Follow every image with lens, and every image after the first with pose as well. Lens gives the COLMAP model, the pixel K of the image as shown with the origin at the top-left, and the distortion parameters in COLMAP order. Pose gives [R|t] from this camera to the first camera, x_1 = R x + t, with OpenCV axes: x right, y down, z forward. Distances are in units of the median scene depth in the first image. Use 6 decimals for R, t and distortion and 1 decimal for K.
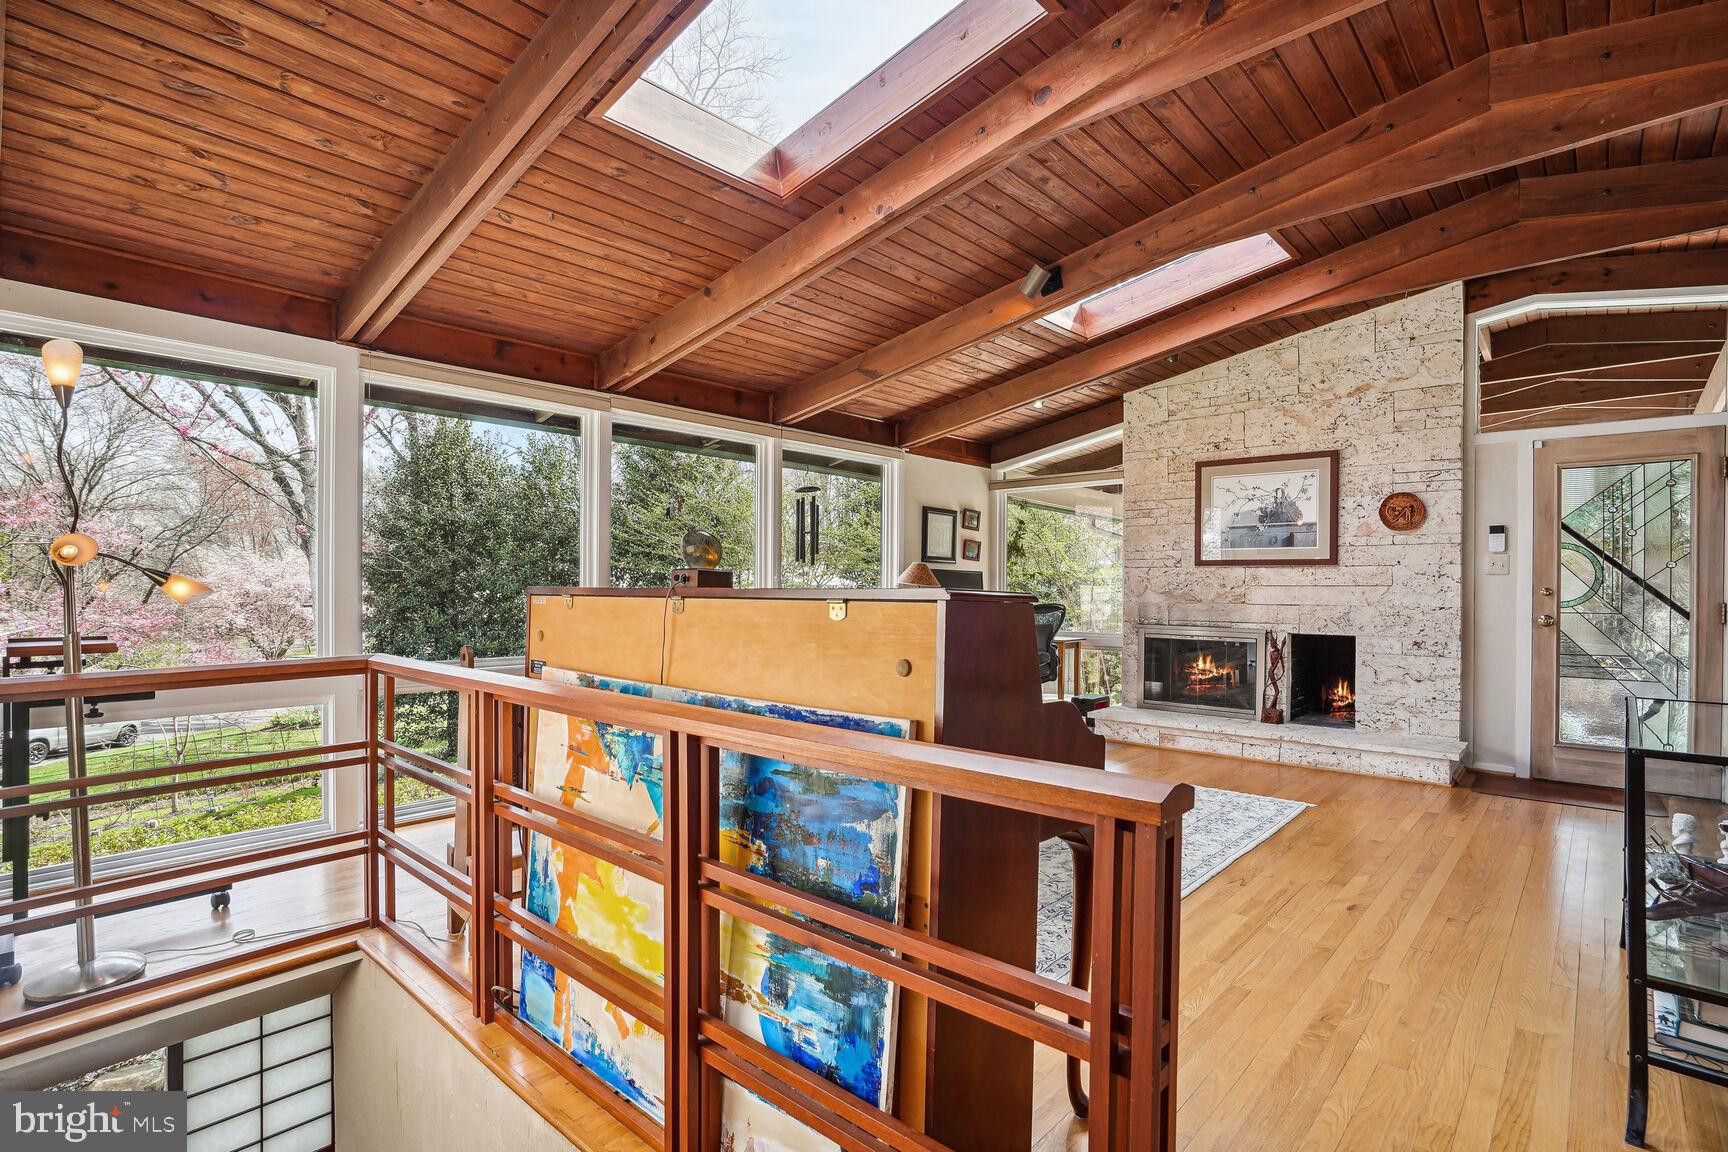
lens RADIAL K [[813.8, 0, 863.3], [0, 813.8, 588.2], [0, 0, 1]] dist [-0.044222, 0.022349]
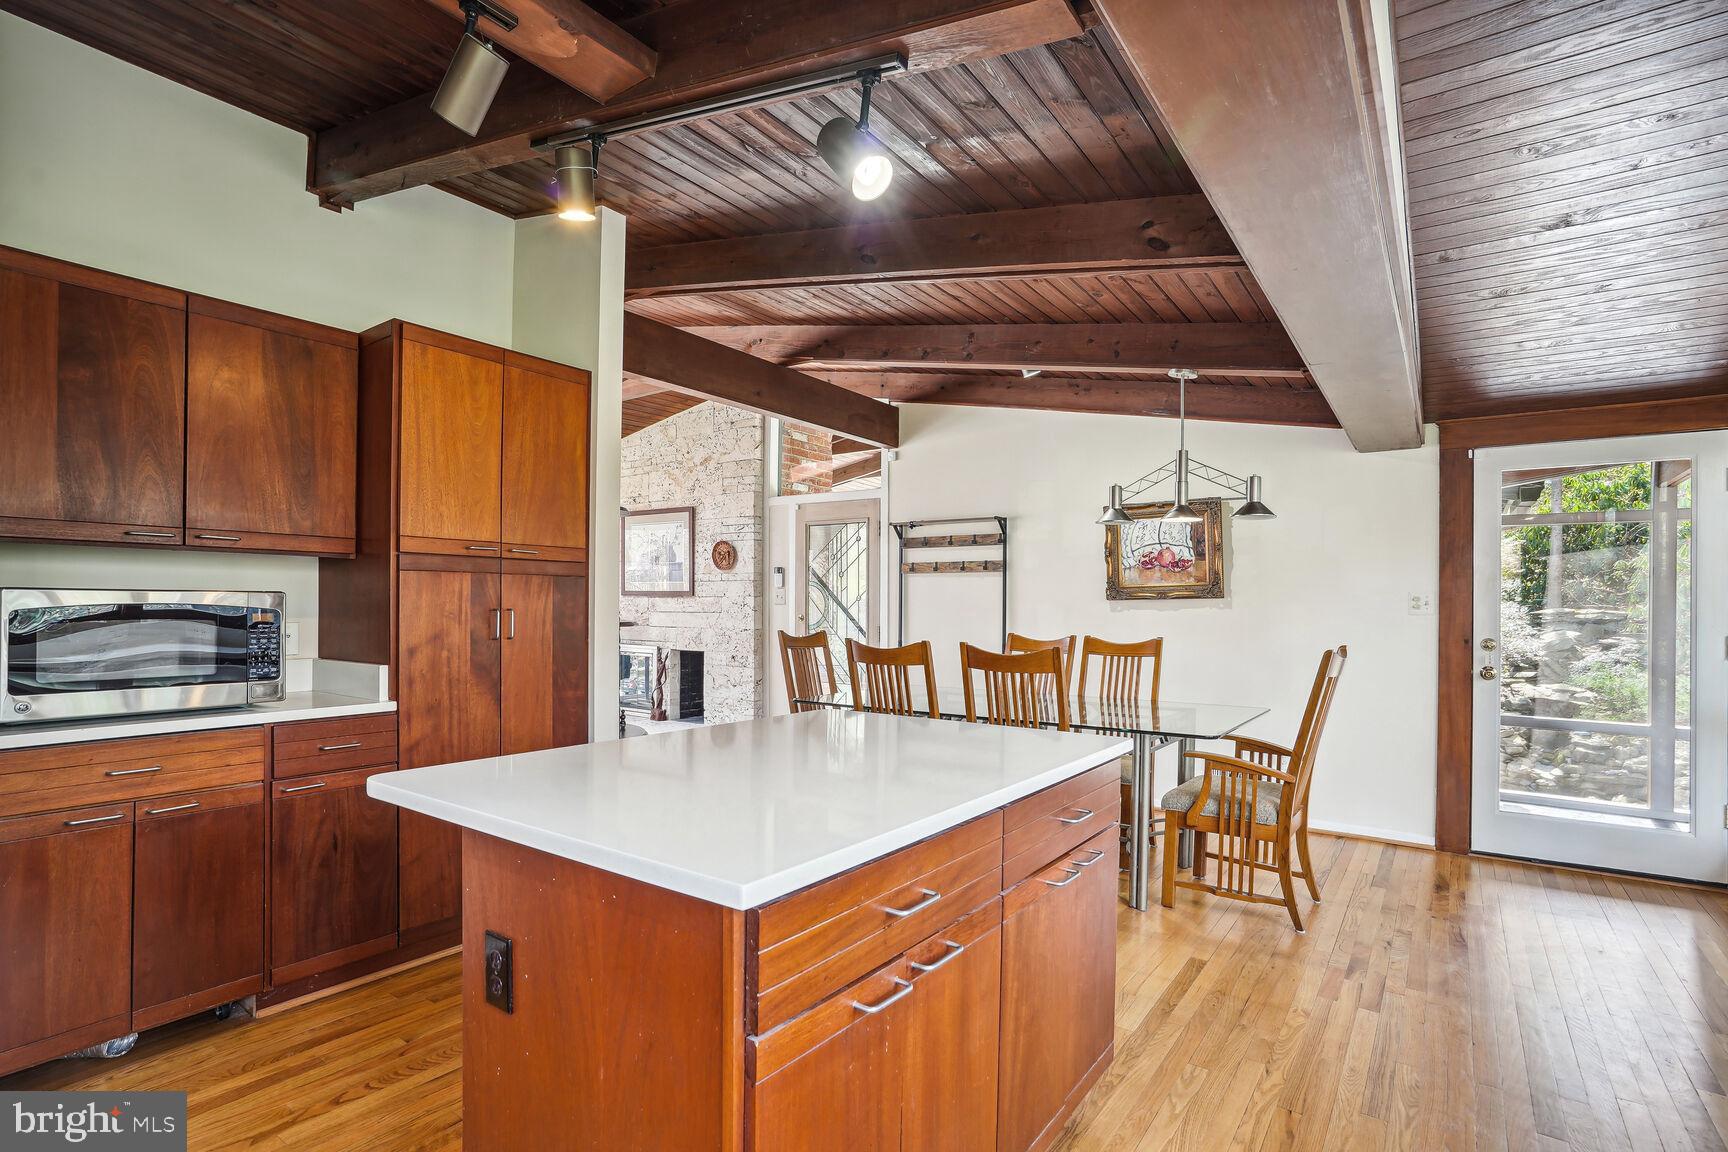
lens RADIAL K [[813.8, 0, 863.3], [0, 813.8, 588.2], [0, 0, 1]] dist [-0.044222, 0.022349]
pose [[0.993268, 0.005632, 0.115701, 0.723988], [-0.003178, 0.999766, -0.021386, -0.014499], [-0.115794, 0.020874, 0.993054, -0.325674]]
